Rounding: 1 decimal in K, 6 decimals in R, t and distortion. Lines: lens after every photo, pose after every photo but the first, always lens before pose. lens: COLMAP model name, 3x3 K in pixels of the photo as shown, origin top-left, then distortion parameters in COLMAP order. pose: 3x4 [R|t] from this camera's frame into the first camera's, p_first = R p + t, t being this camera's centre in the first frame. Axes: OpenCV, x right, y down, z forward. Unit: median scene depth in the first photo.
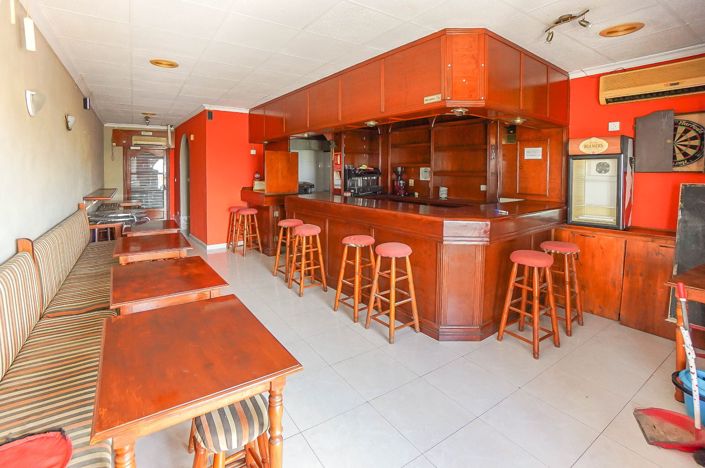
lens RADIAL K [[327.7, 0, 324.0], [0, 327.7, 206.0], [0, 0, 1]] dist [-0.068910, 0.022172]
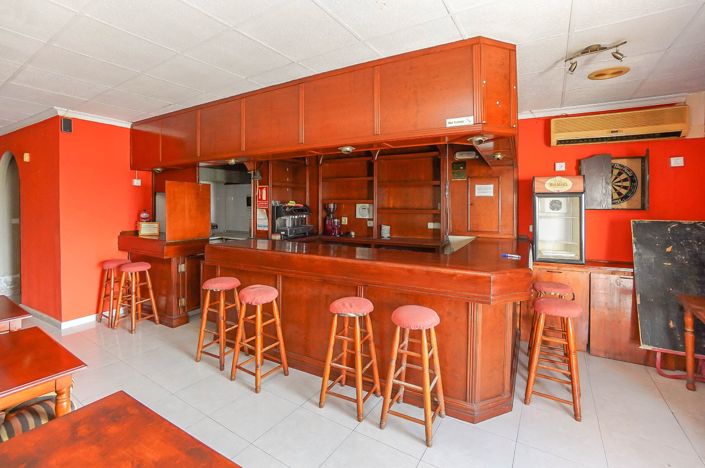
lens RADIAL K [[329.3, 0, 334.8], [0, 329.3, 223.0], [0, 0, 1]] dist [-0.061788, 0.023834]
pose [[0.907147, -0.022359, 0.420220, -0.169235], [0.044756, 0.998050, -0.043512, -0.034972], [-0.418428, 0.058279, 0.906378, 0.243510]]
